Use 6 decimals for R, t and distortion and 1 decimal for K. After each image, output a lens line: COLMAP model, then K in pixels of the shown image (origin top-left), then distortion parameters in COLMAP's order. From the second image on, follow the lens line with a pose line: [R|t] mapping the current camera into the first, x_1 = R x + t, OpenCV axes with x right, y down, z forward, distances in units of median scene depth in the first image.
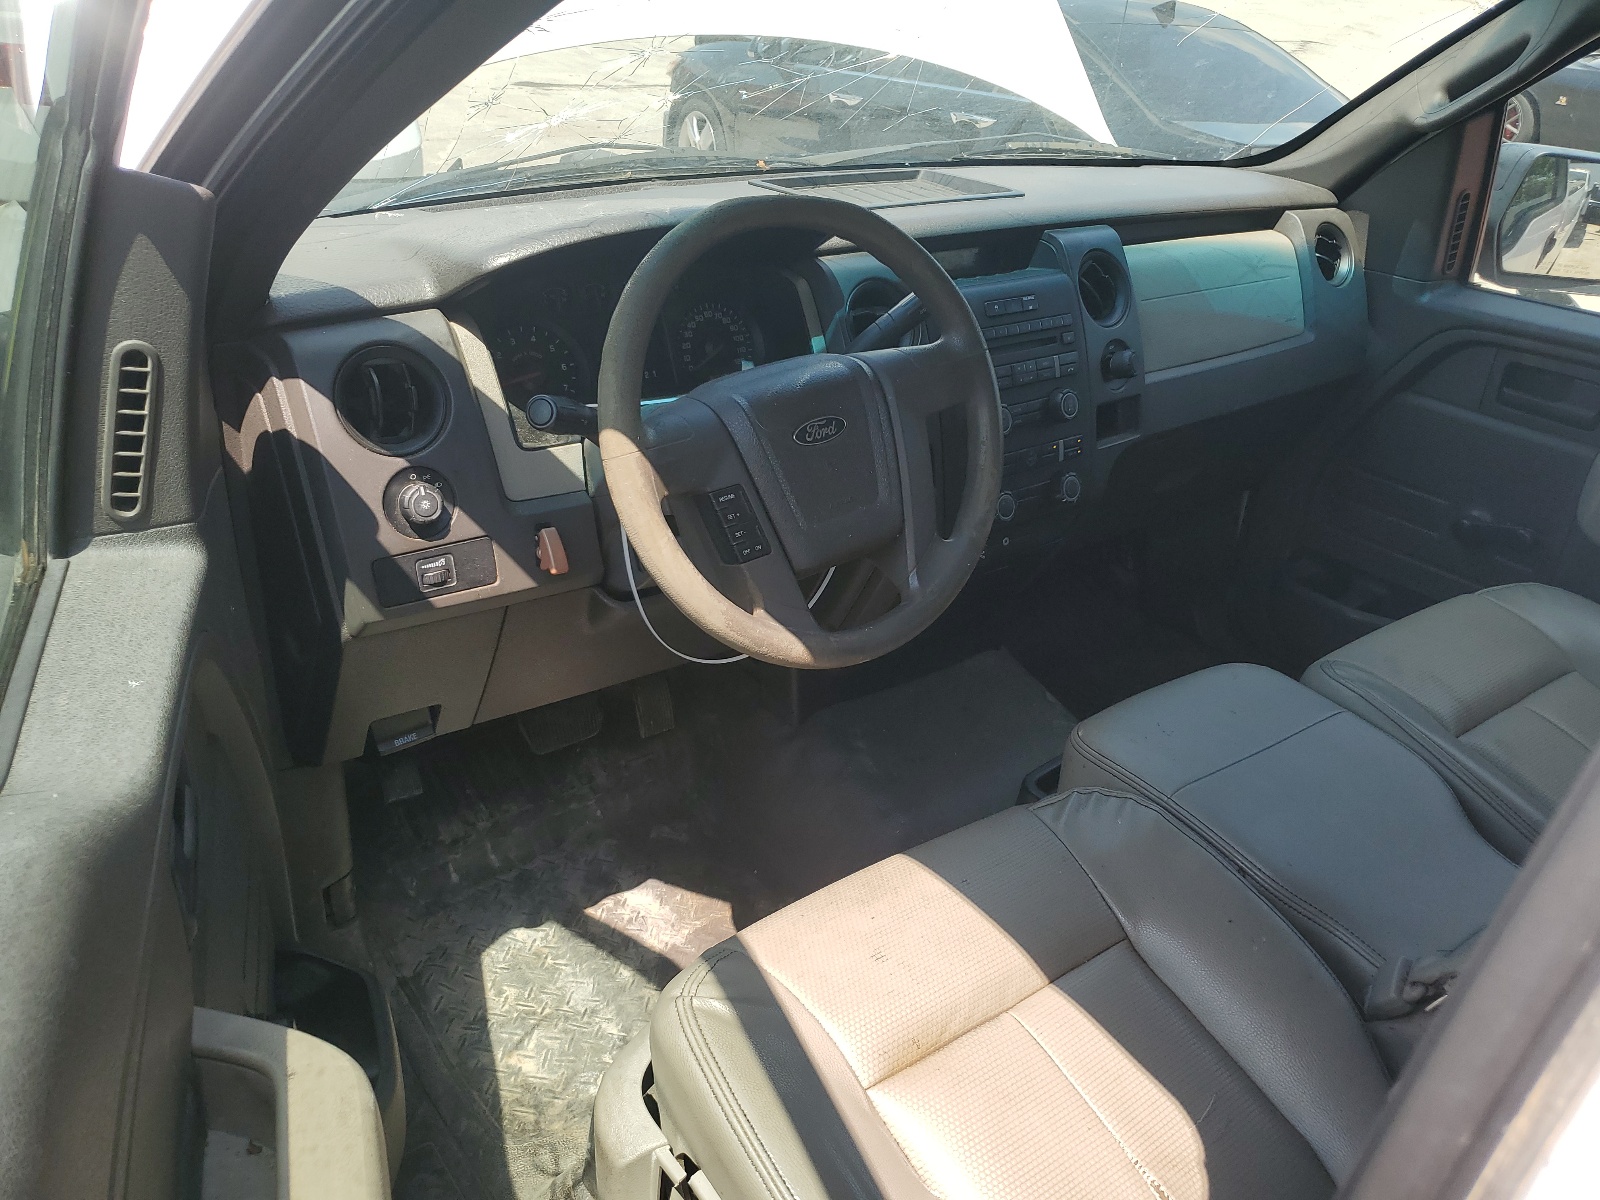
lens RADIAL K [[1202.1, 0, 800.0], [0, 1202.1, 600.0], [0, 0, 1]] dist [-0.007216, -0.005888]
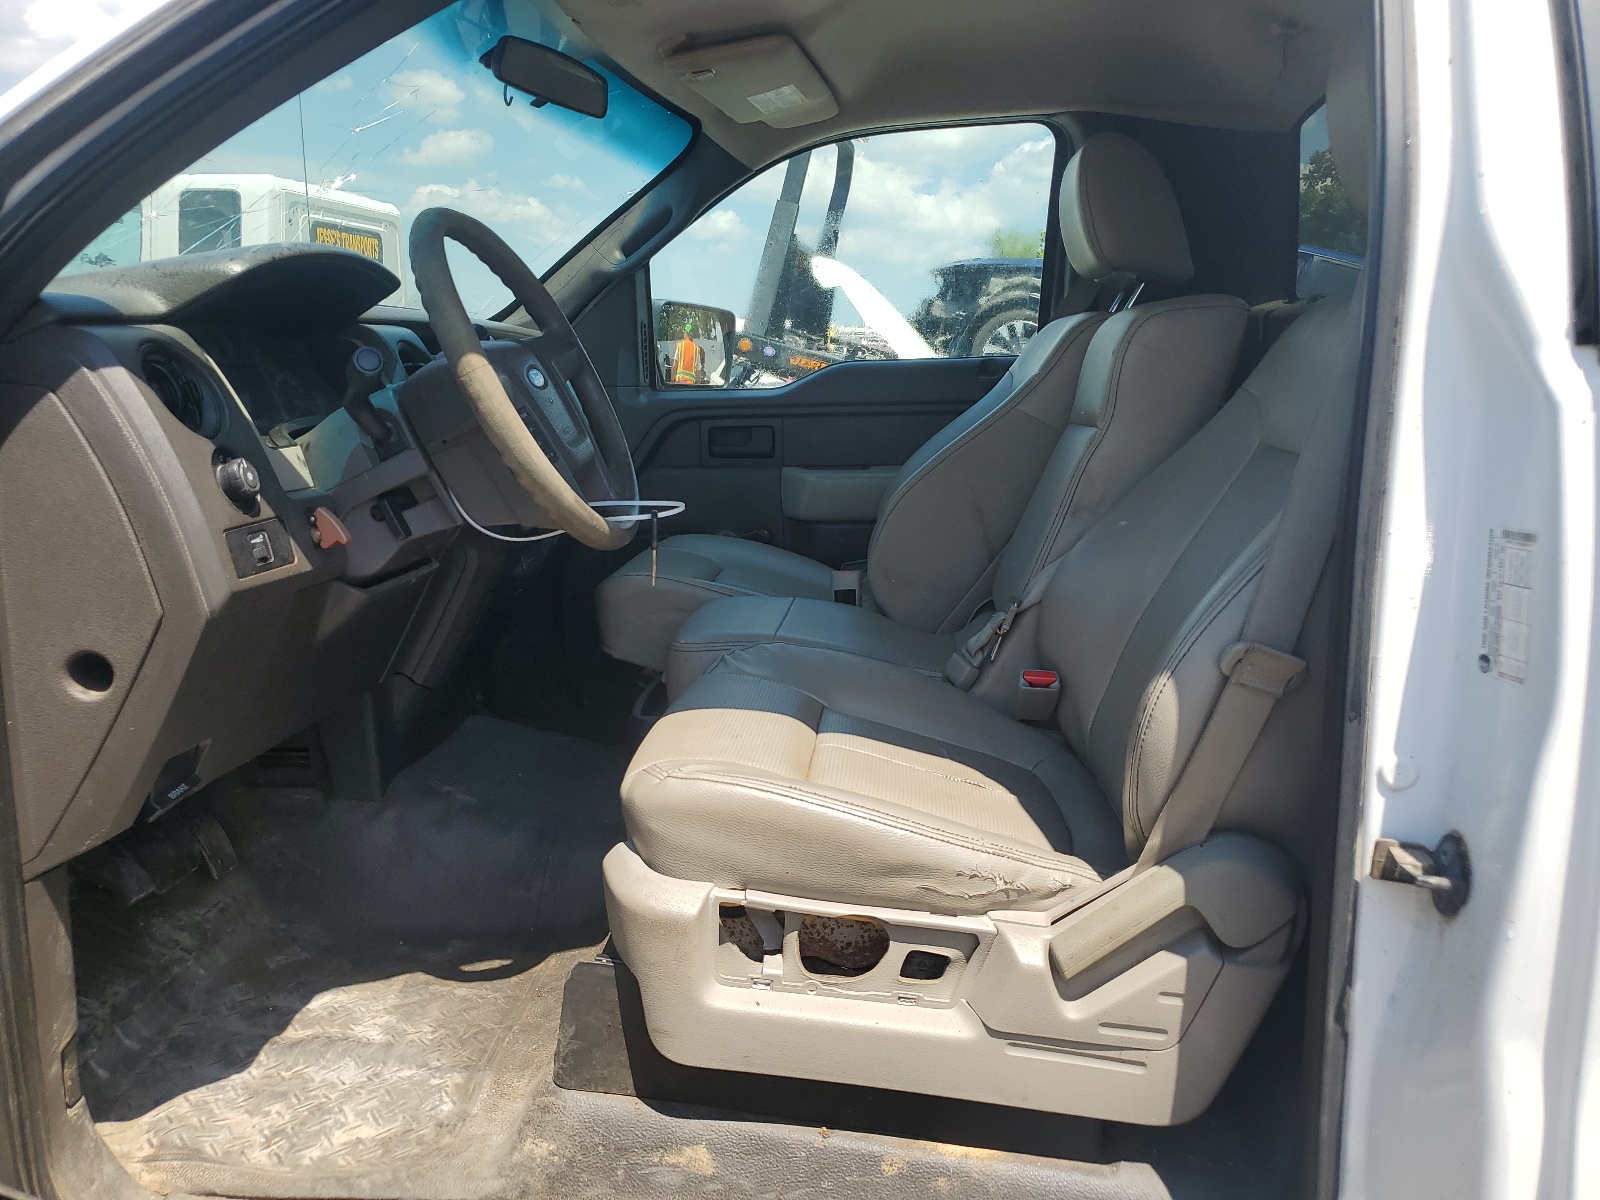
lens RADIAL K [[1202.1, 0, 800.0], [0, 1202.1, 600.0], [0, 0, 1]] dist [-0.007216, -0.005888]
pose [[0.660867, -0.209216, 0.720752, -0.596114], [0.388930, 0.916813, -0.090487, 0.231626], [-0.641863, 0.340122, 0.687262, 0.009820]]
